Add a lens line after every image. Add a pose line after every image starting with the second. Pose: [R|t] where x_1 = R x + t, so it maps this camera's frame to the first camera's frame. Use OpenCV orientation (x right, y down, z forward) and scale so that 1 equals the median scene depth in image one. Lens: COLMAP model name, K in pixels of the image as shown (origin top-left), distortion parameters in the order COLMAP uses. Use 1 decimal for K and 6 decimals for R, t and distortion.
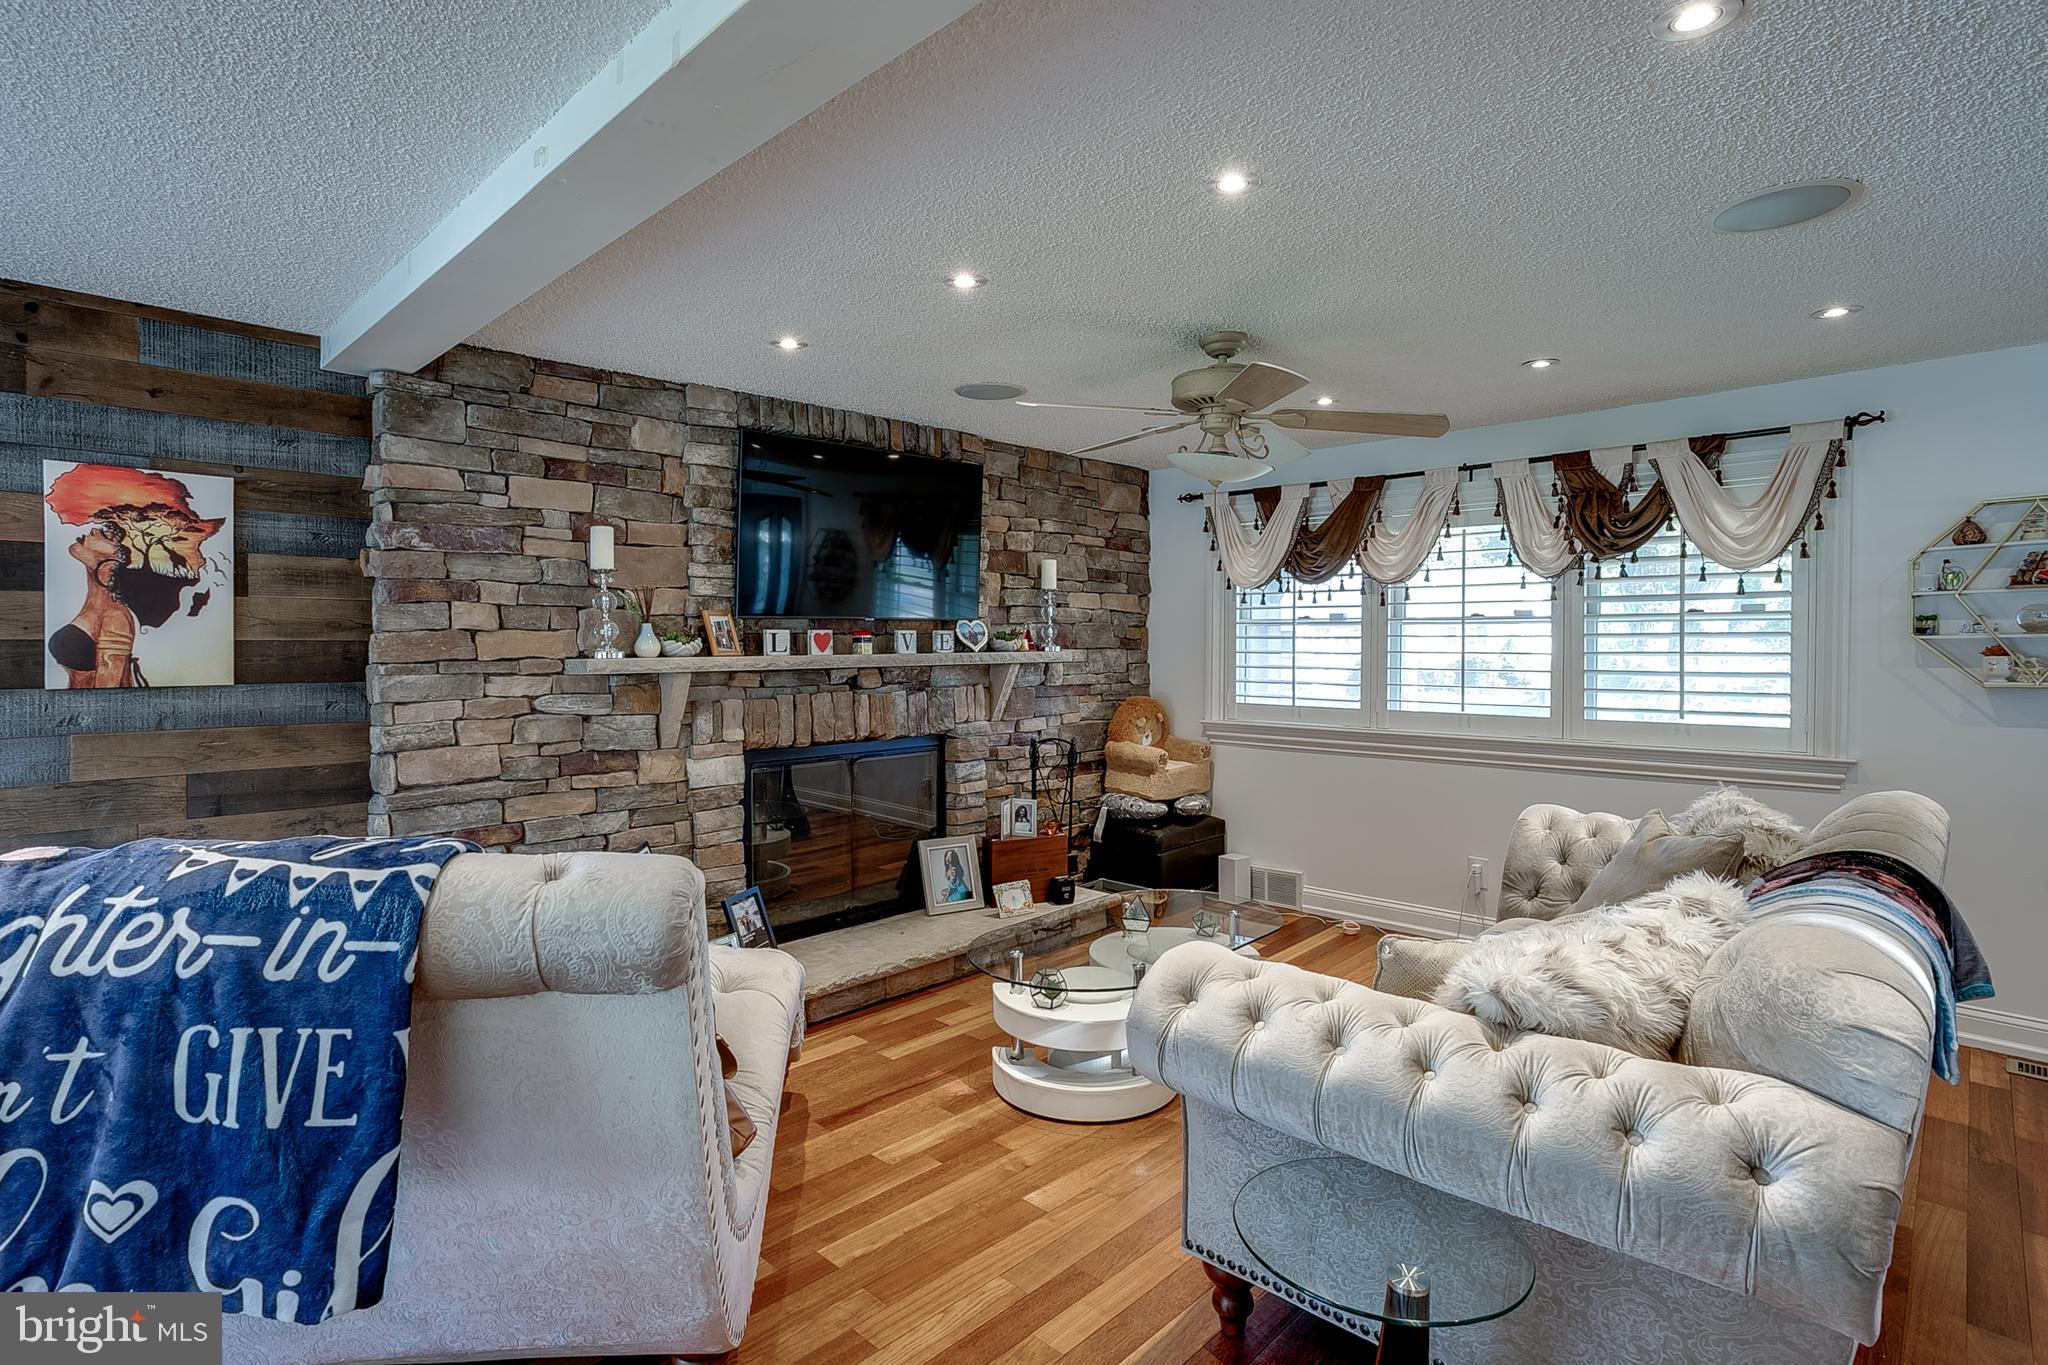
lens RADIAL K [[1001.1, 0, 1031.0], [0, 1001.1, 663.7], [0, 0, 1]] dist [-0.042902, 0.021122]
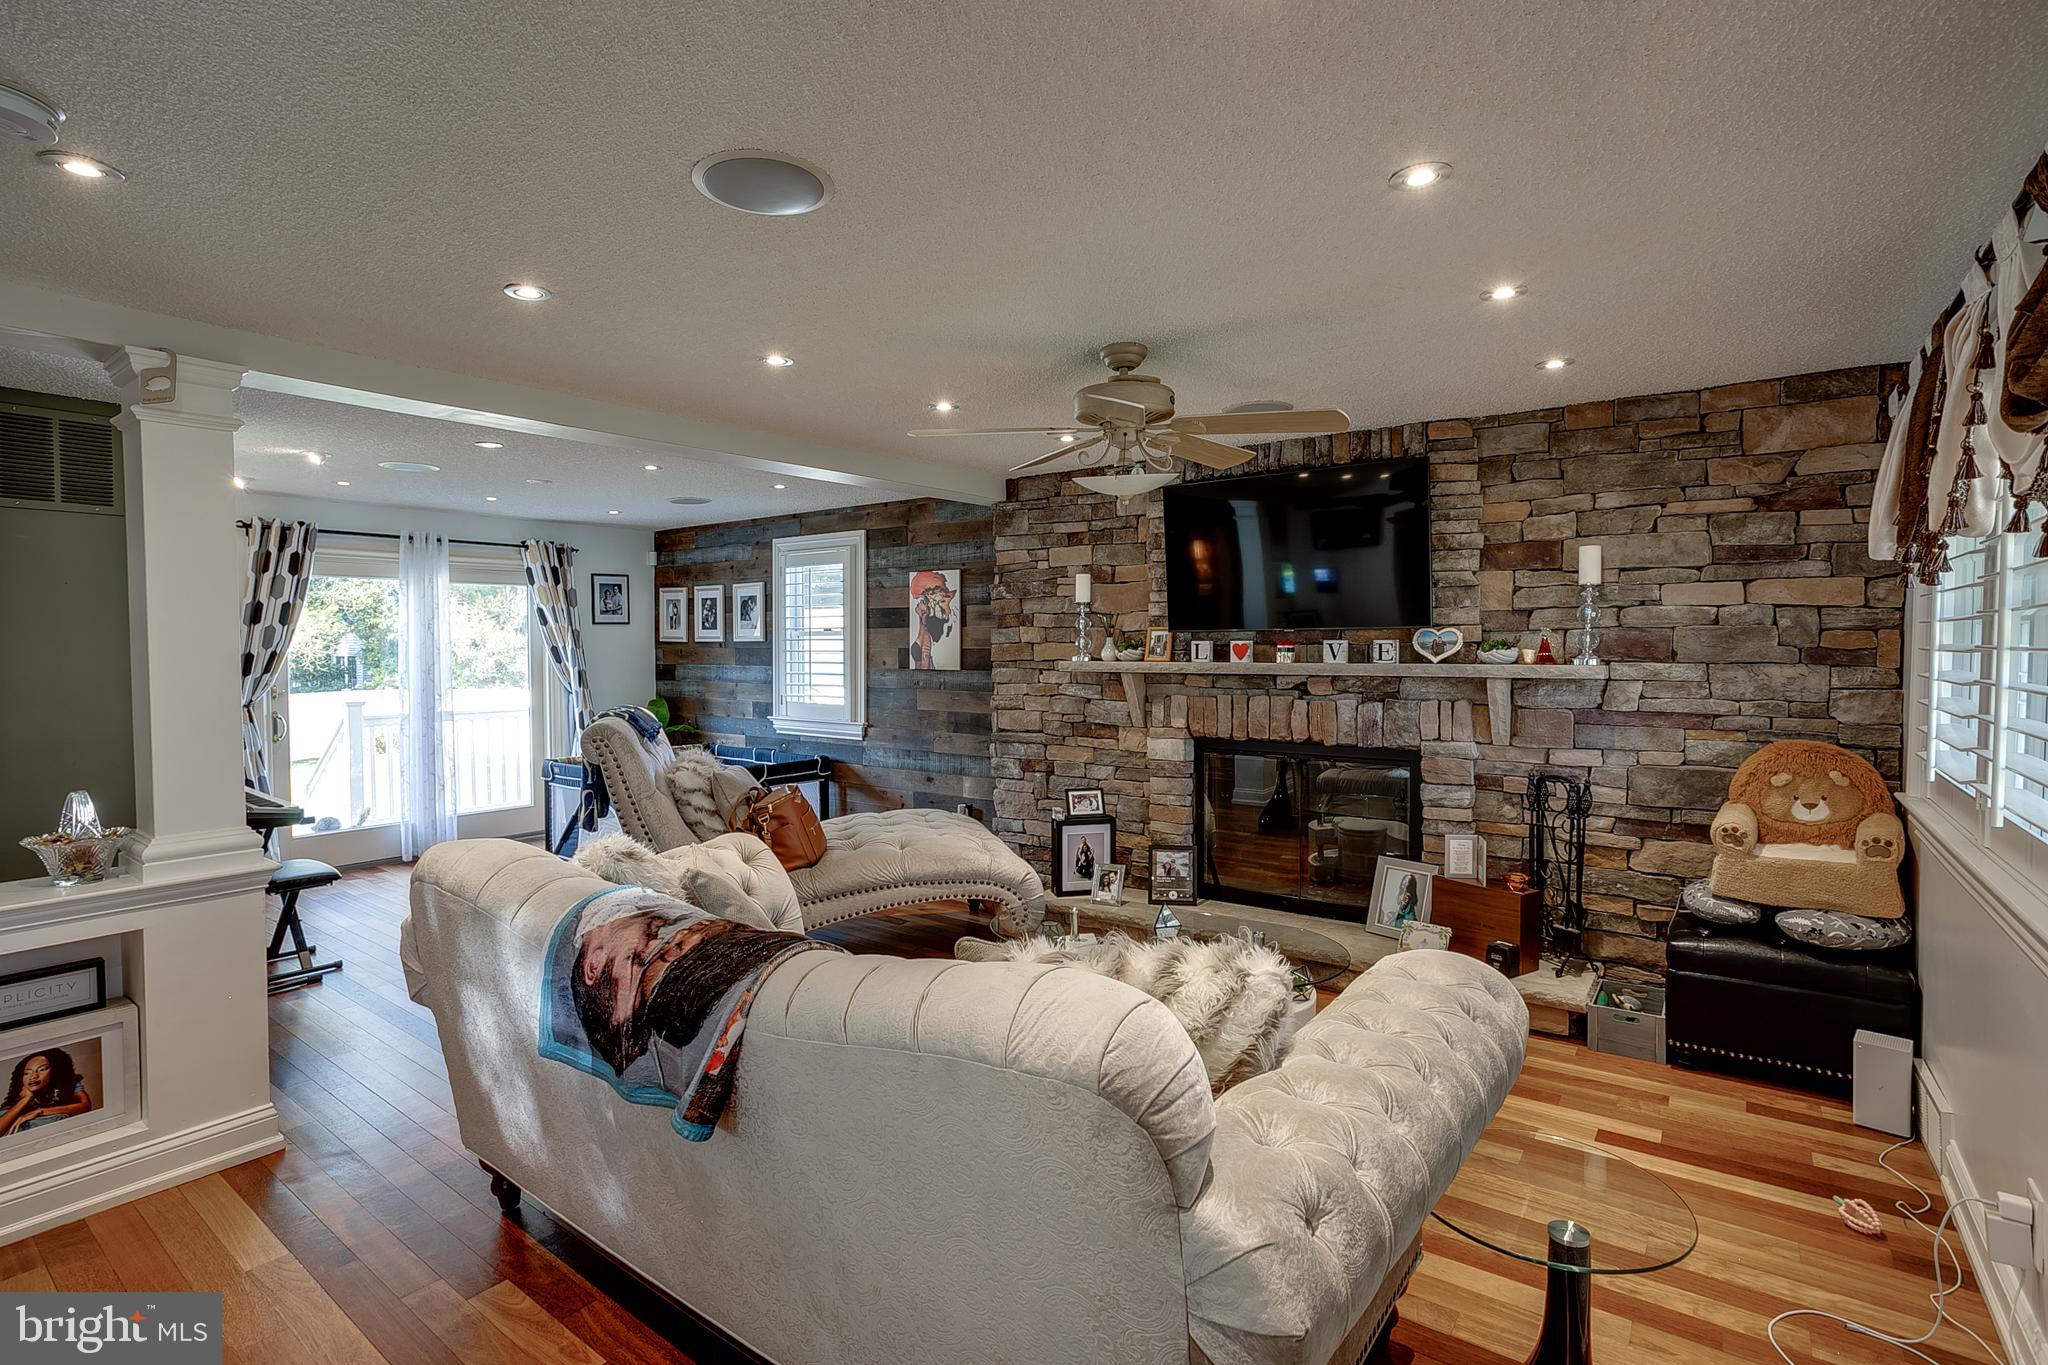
lens RADIAL K [[1001.1, 0, 1019.1], [0, 1001.1, 671.5], [0, 0, 1]] dist [-0.042902, 0.021122]
pose [[0.137050, 0.027826, -0.990173, 0.975117], [-0.021138, 0.999460, 0.025162, -0.023589], [0.990339, 0.017481, 0.137564, 0.634252]]
